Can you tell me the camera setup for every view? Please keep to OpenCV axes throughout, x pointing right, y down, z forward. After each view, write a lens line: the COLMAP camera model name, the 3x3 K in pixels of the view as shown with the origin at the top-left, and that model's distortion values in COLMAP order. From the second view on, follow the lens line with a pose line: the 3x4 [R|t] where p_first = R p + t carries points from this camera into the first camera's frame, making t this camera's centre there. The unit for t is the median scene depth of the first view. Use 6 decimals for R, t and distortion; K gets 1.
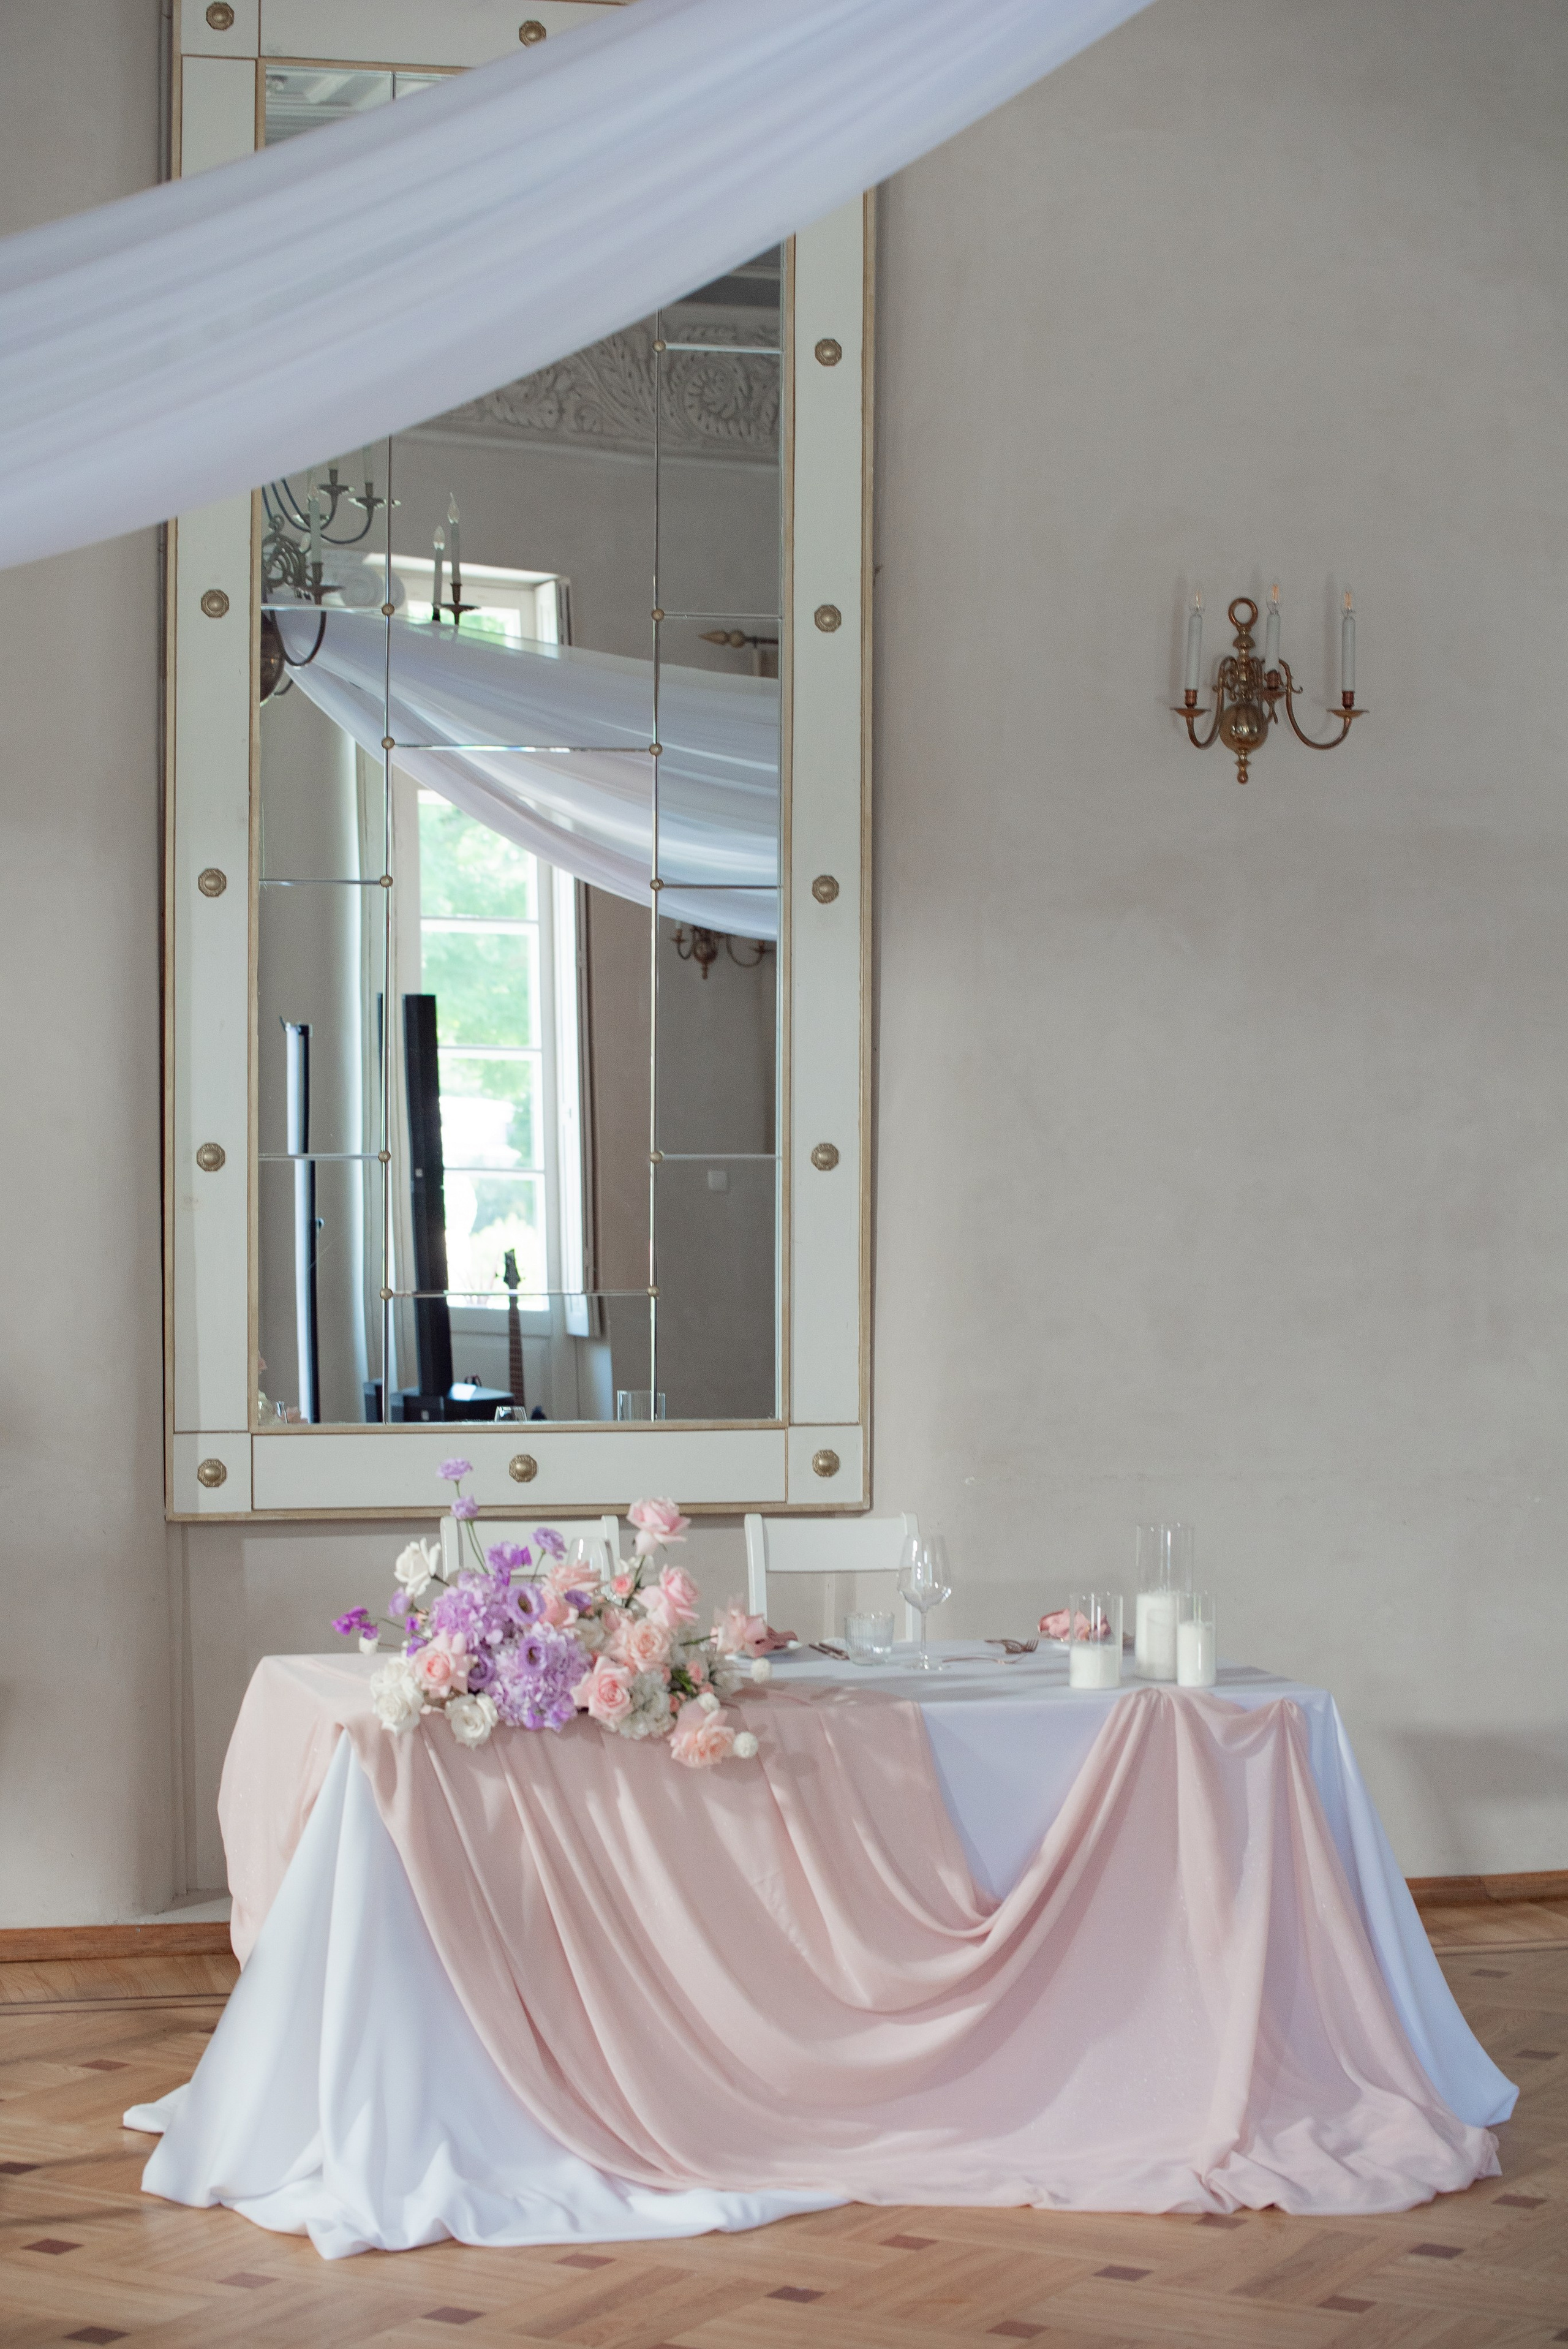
lens RADIAL K [[4773.2, 0, 783.9], [0, 4773.2, 1172.3], [0, 0, 1]] dist [-0.187531, 0.000000]
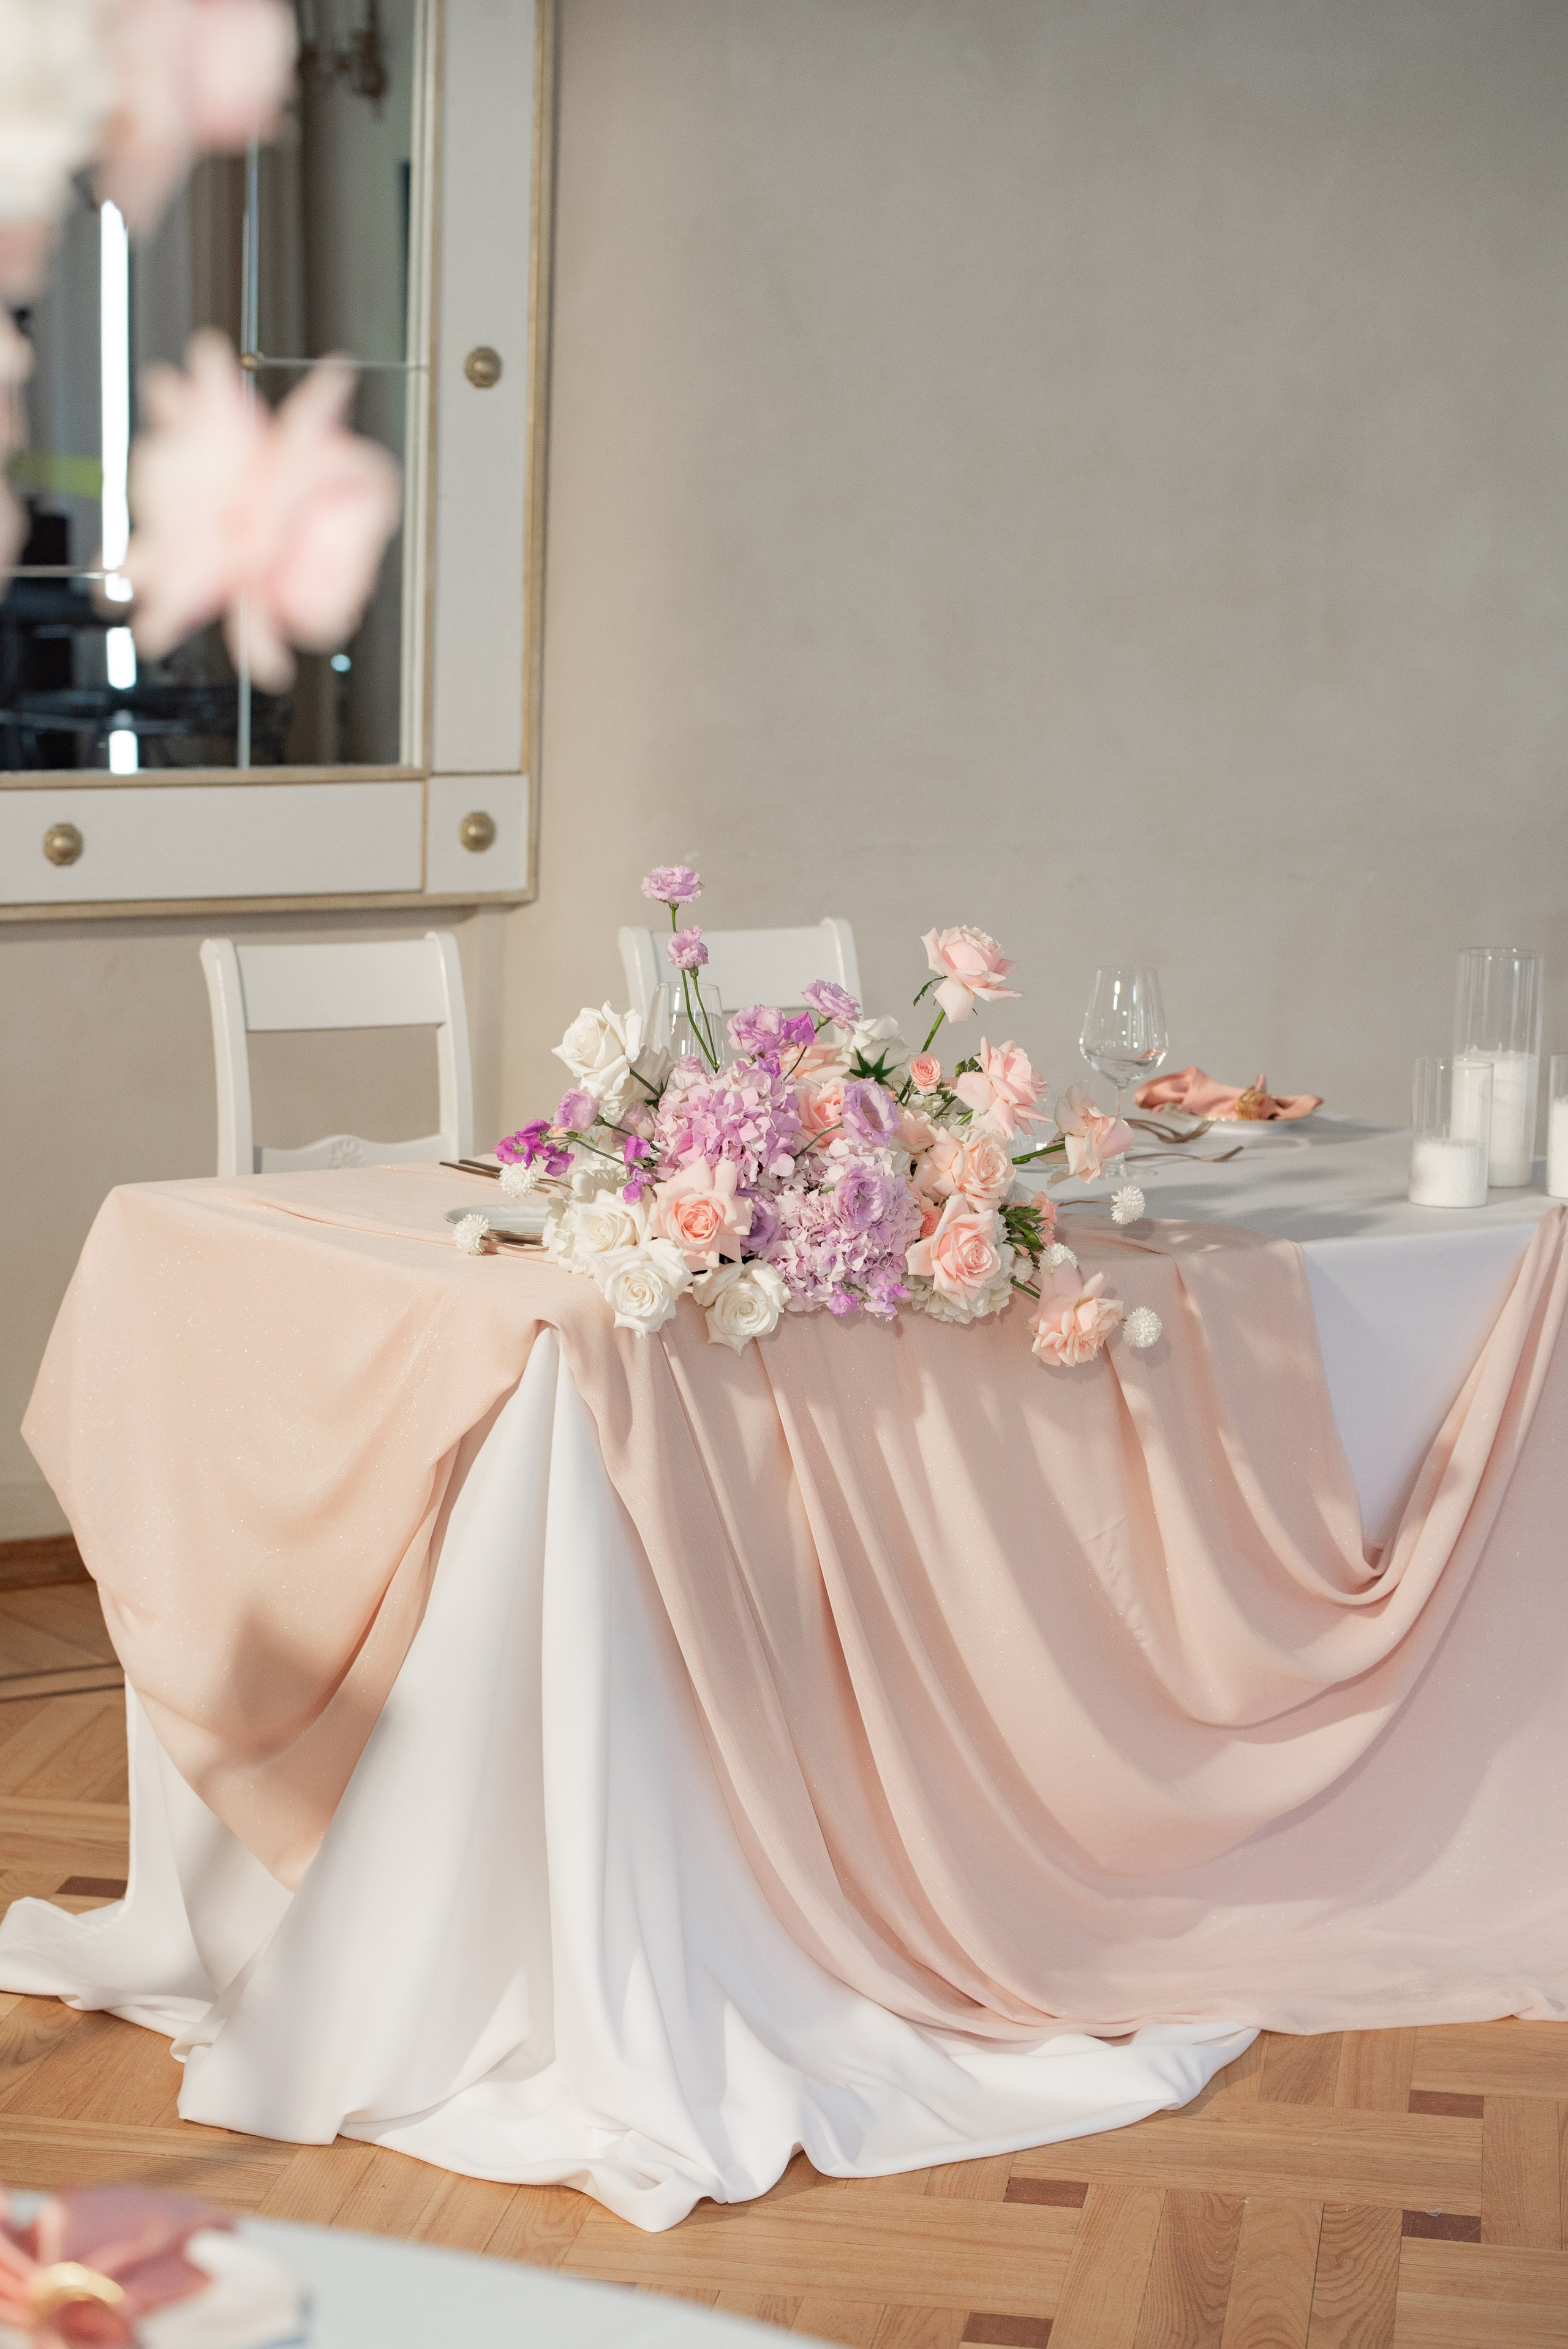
lens RADIAL K [[5618.0, 0, 784.3], [0, 5618.0, 1174.9], [0, 0, 1]] dist [-0.120507, 0.000000]
pose [[0.932411, -0.027359, 0.360361, -0.313926], [-0.022480, 0.990809, 0.133388, 0.004125], [-0.360699, -0.132473, 0.923227, 0.342959]]
